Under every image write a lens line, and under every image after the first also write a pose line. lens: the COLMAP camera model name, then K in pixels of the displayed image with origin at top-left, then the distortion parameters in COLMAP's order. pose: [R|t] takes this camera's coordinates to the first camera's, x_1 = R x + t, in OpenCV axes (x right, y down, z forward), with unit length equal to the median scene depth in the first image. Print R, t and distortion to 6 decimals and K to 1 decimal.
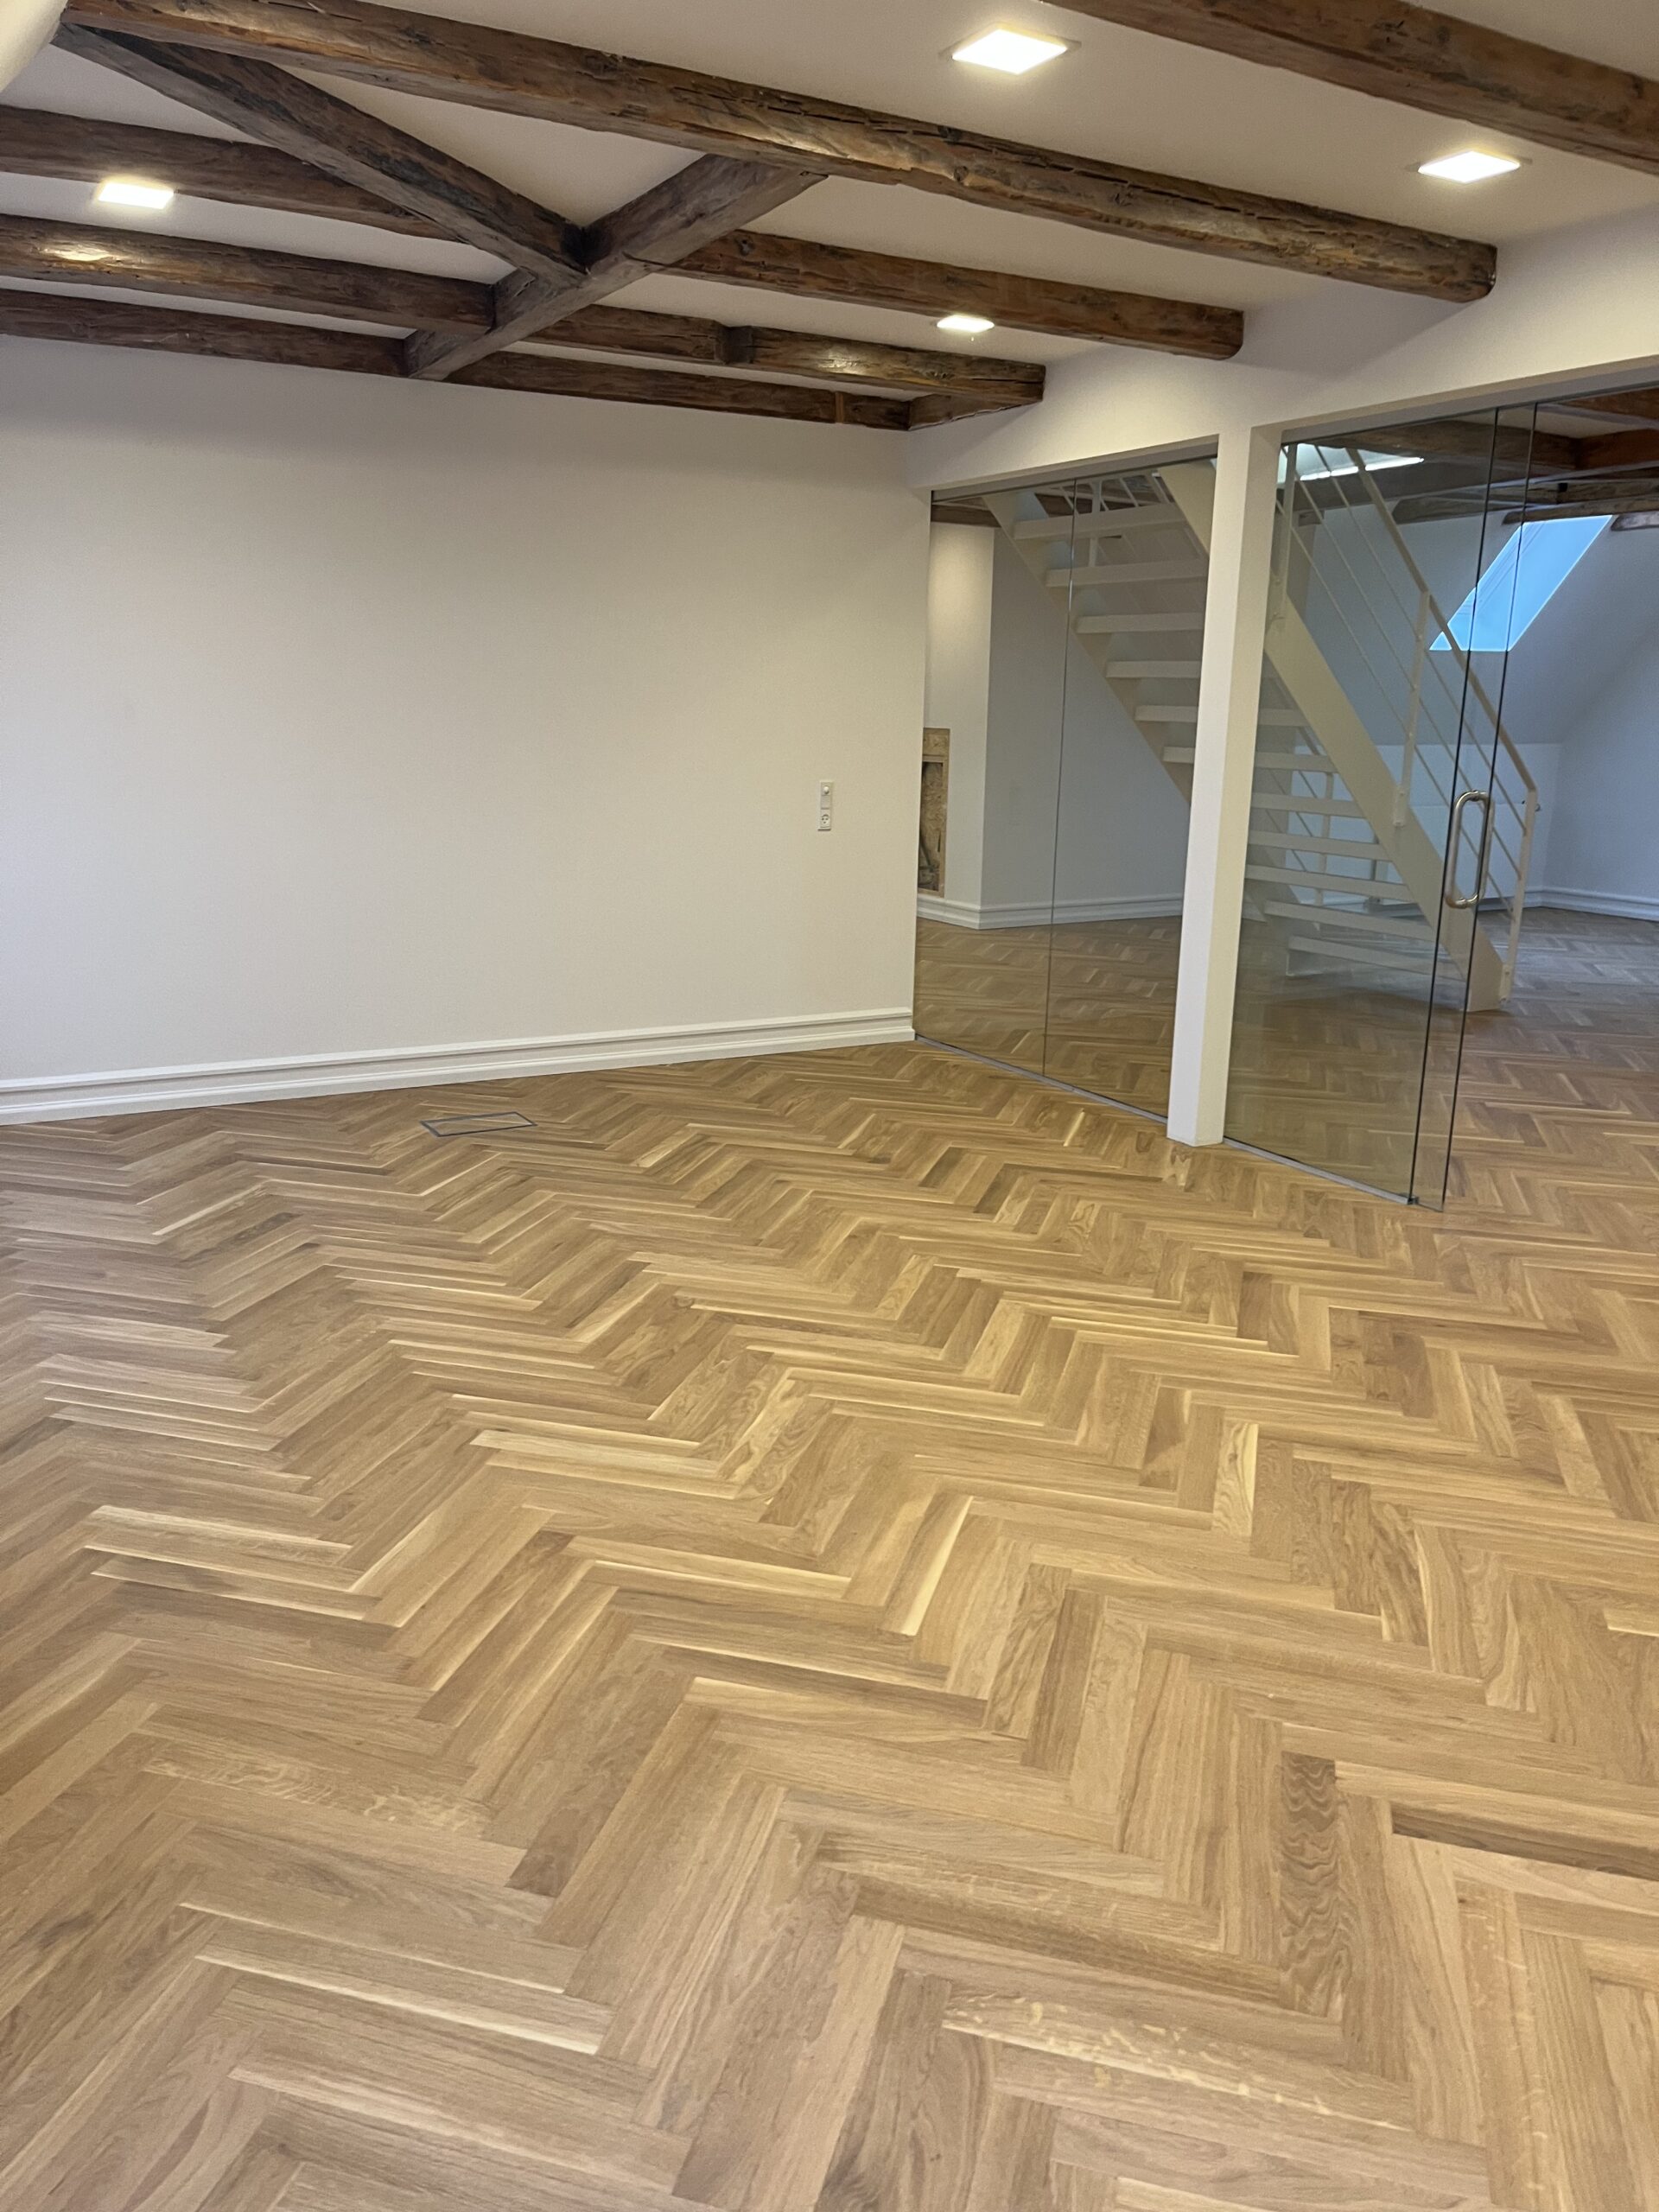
lens RADIAL K [[1667.9, 0, 825.8], [0, 1667.9, 1108.4], [0, 0, 1]] dist [0.059735, -0.076968]
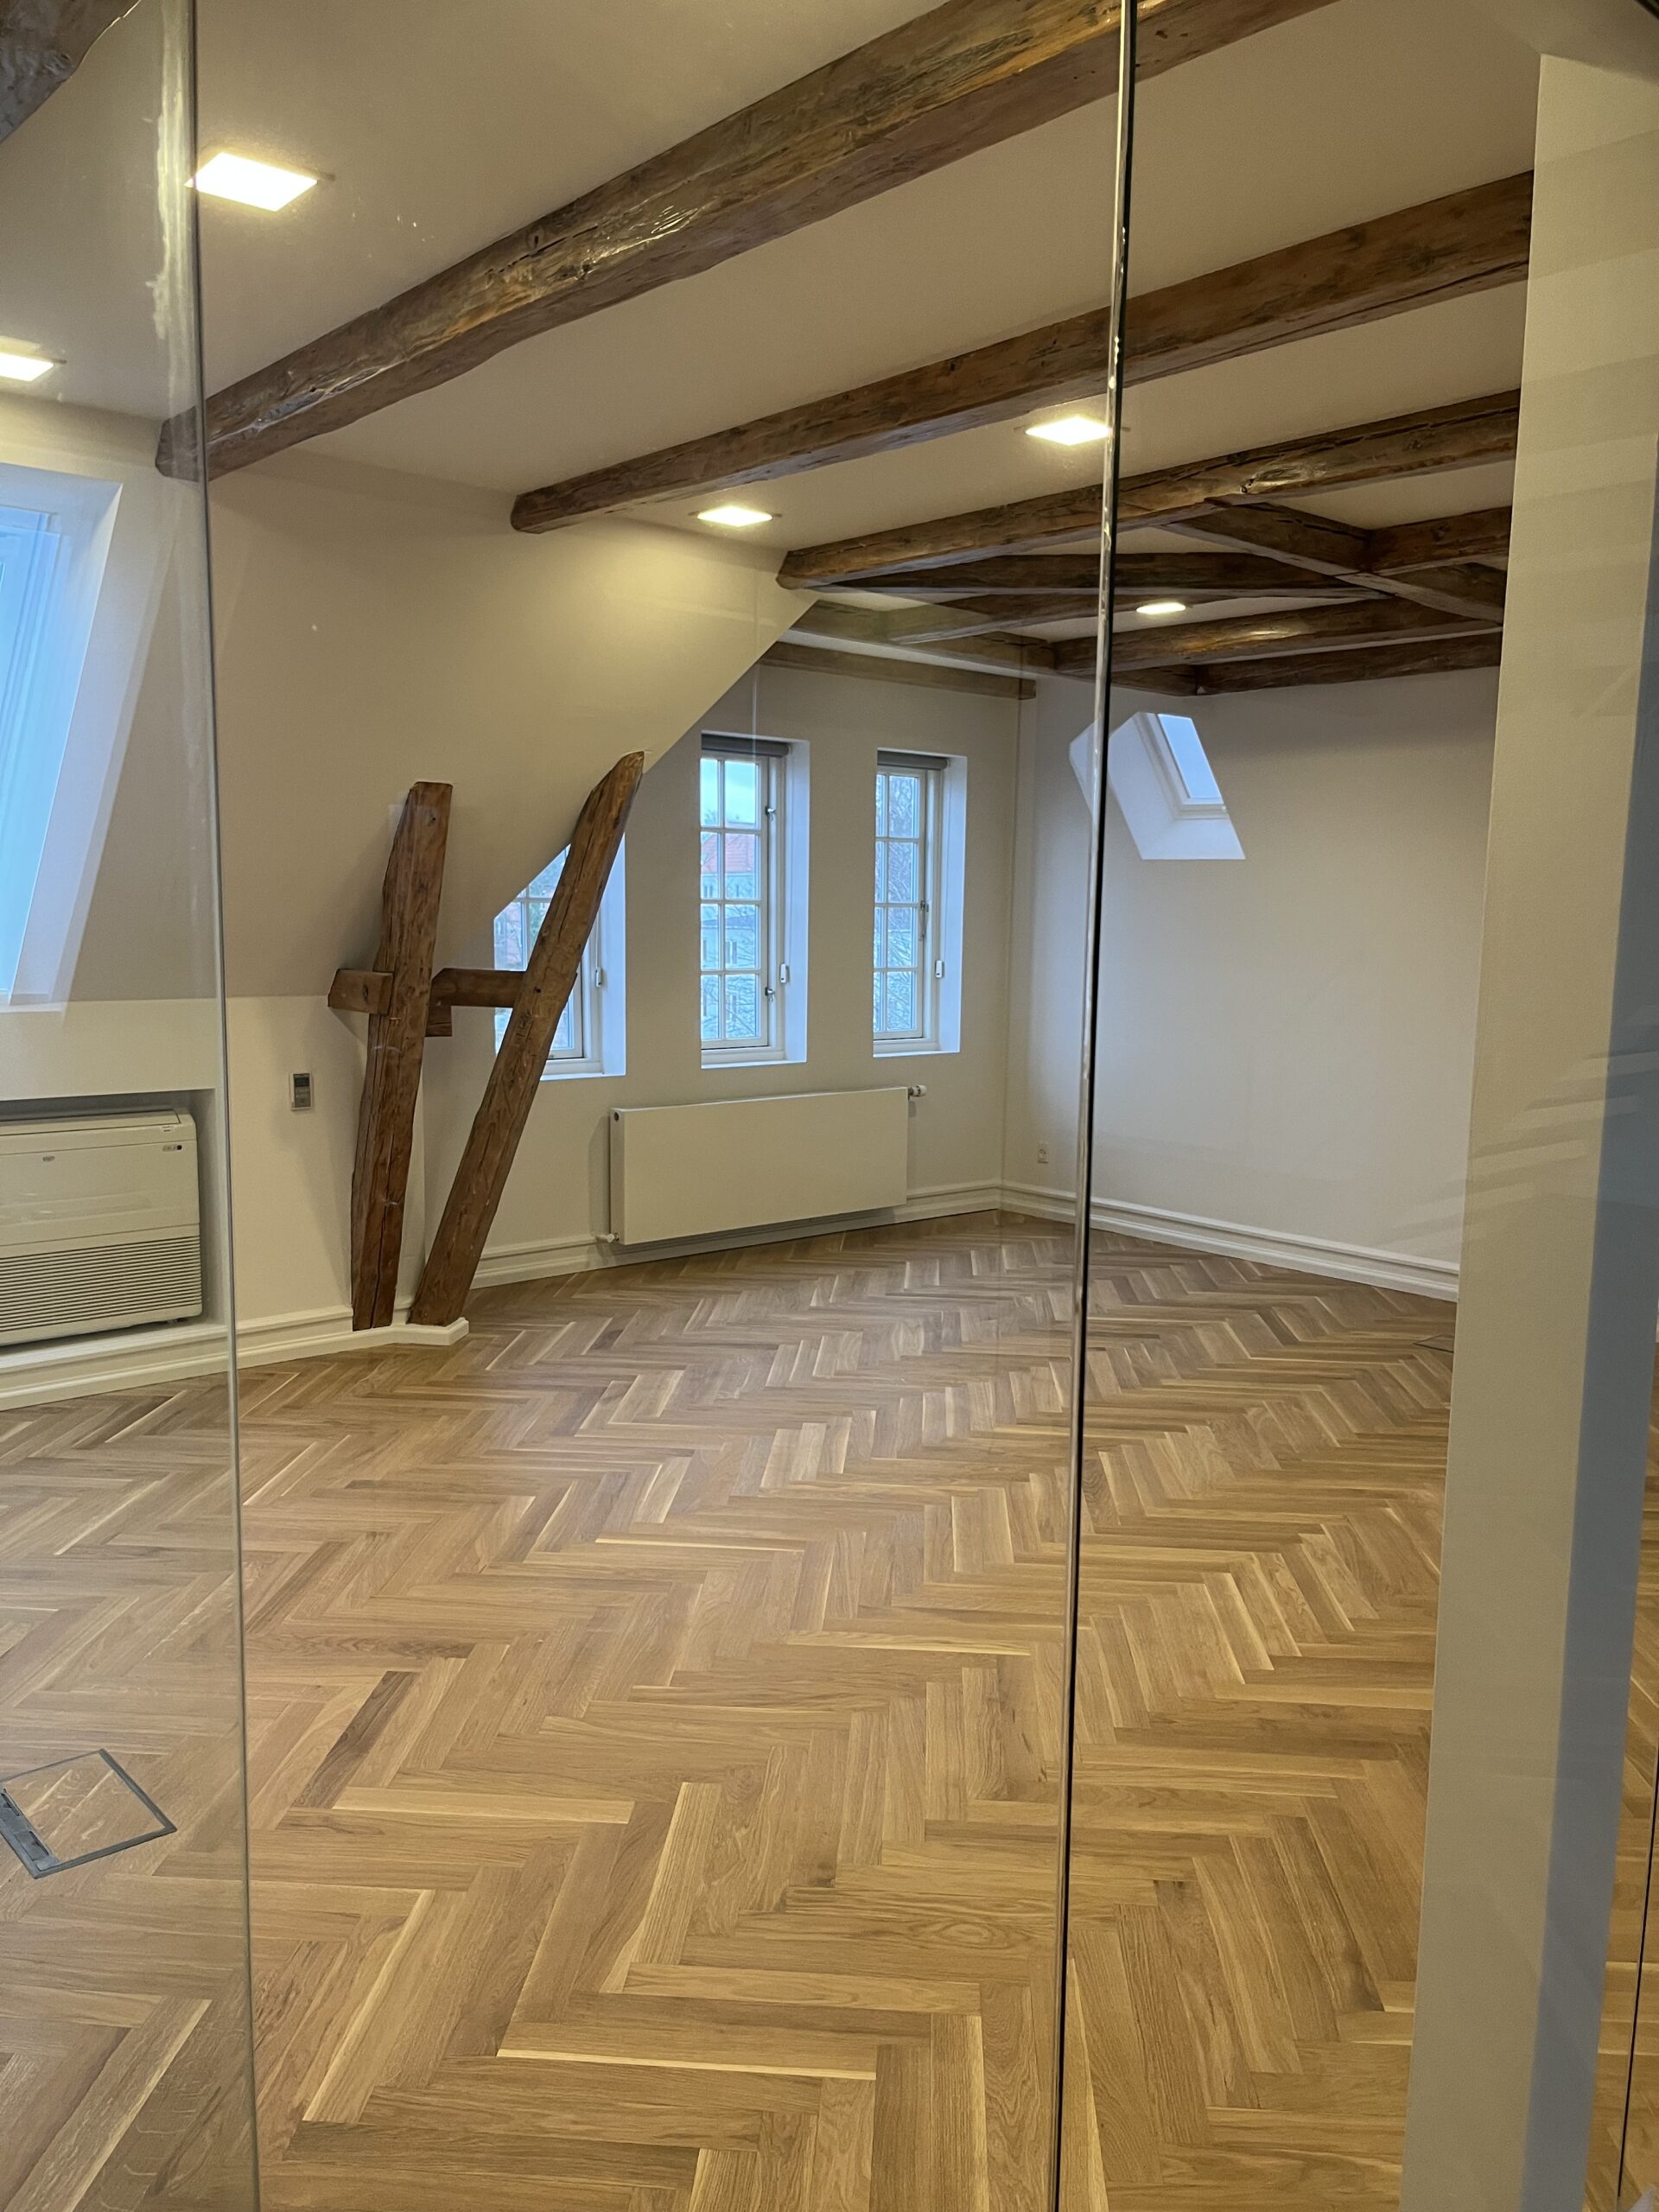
lens RADIAL K [[1667.9, 0, 819.5], [0, 1667.9, 1112.2], [0, 0, 1]] dist [0.059735, -0.076968]
pose [[0.208299, 0.105361, -0.972374, 1.032771], [-0.246838, 0.967662, 0.051974, -0.127662], [0.946405, 0.229192, 0.227570, 0.516473]]
